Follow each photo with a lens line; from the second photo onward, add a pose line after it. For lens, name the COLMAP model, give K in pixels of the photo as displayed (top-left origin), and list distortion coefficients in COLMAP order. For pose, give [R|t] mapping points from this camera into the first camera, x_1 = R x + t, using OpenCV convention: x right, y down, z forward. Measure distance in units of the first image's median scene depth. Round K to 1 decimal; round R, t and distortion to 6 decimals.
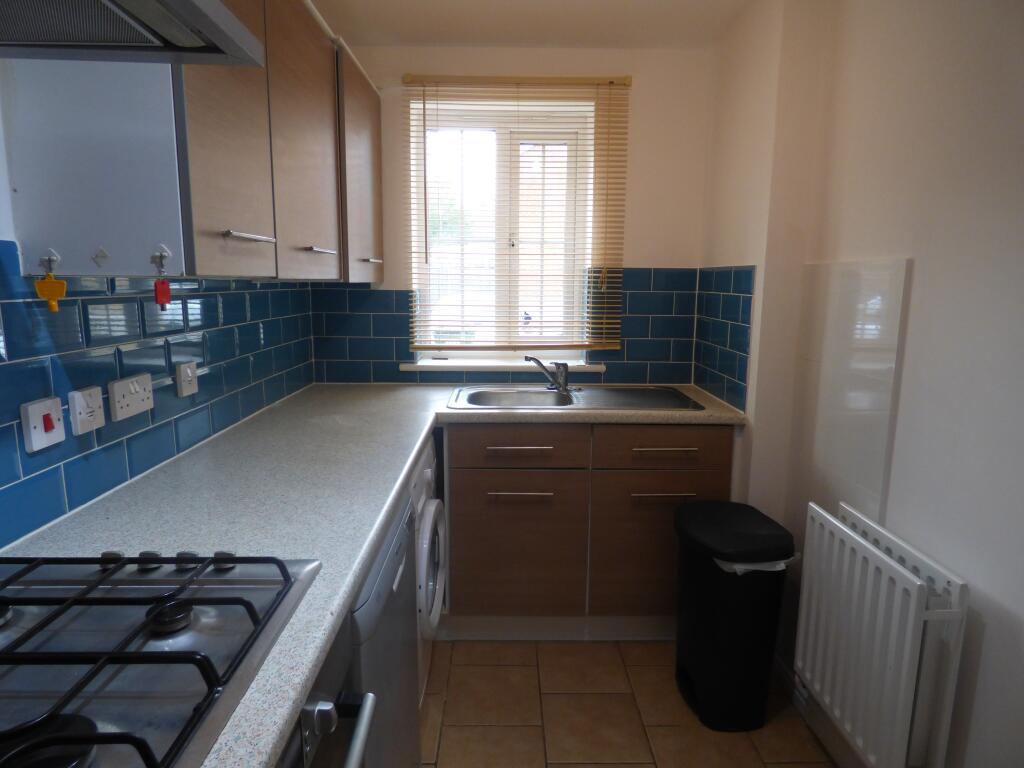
lens RADIAL K [[627.0, 0, 512.0], [0, 627.0, 384.0], [0, 0, 1]] dist [-0.011321, -0.000266]
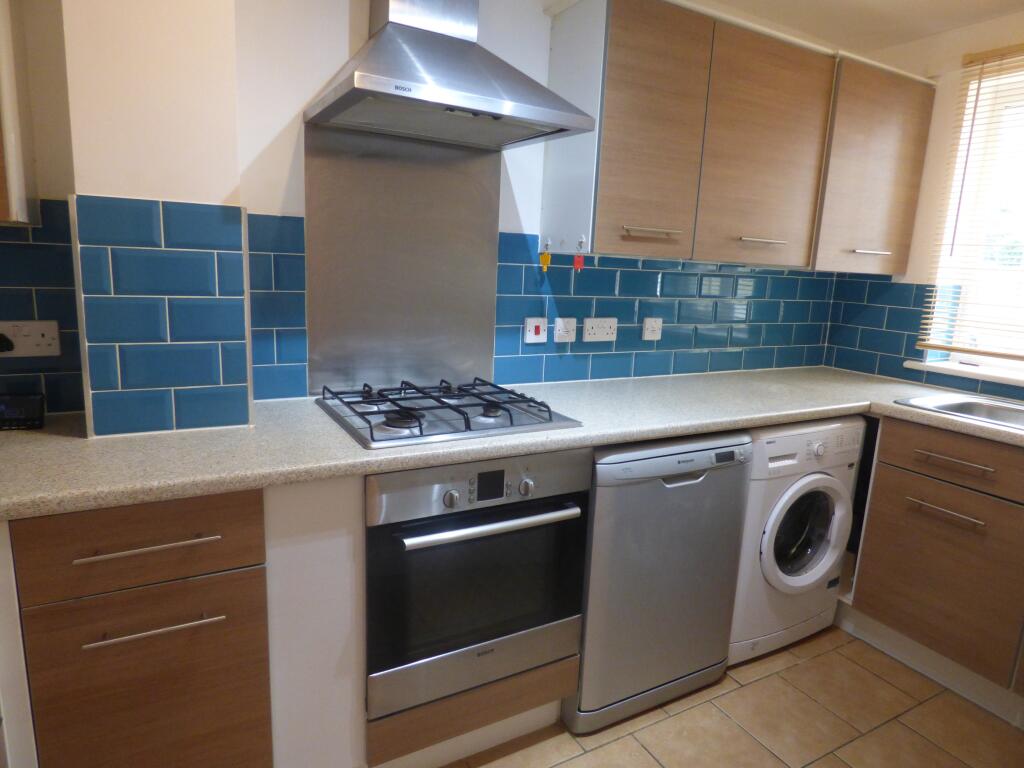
lens RADIAL K [[627.0, 0, 512.0], [0, 627.0, 384.0], [0, 0, 1]] dist [-0.011321, -0.000266]
pose [[0.473964, 0.182403, -0.861445, 0.736037], [-0.184437, 0.977173, 0.105431, 0.028814], [0.861012, 0.108911, 0.496787, 0.001922]]
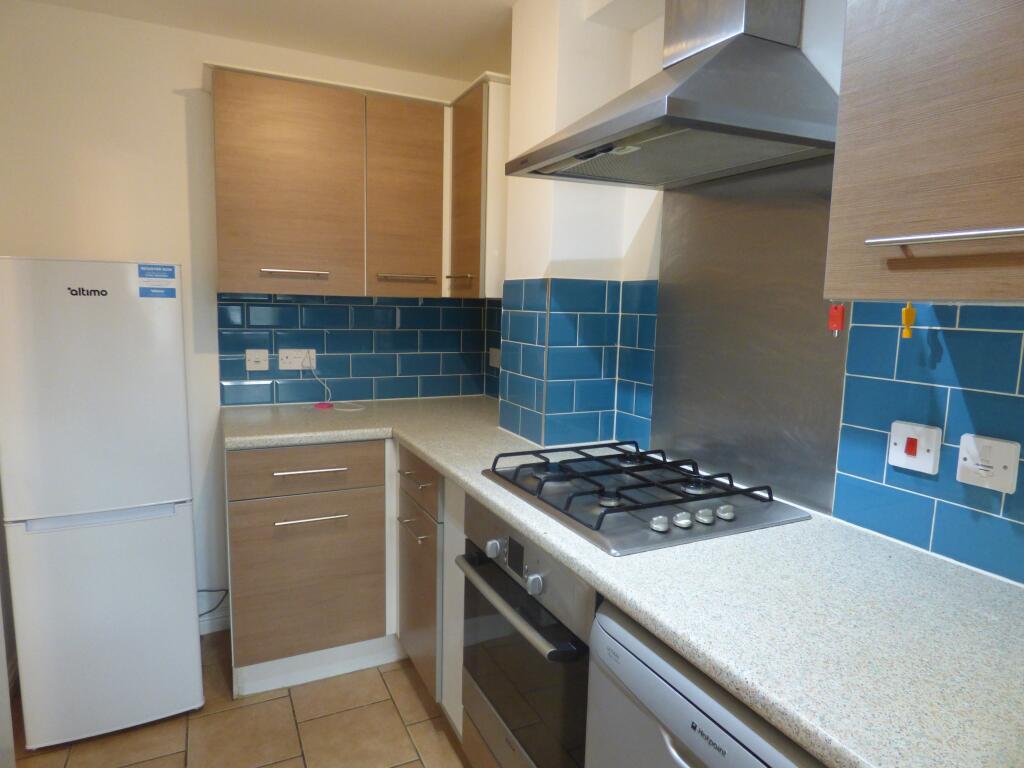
lens RADIAL K [[627.0, 0, 512.0], [0, 627.0, 384.0], [0, 0, 1]] dist [-0.011321, -0.000266]
pose [[-0.901935, 0.025348, -0.431128, 0.233154], [-0.102874, 0.956930, 0.271480, -0.202728], [0.419441, 0.289209, -0.860481, 1.296465]]
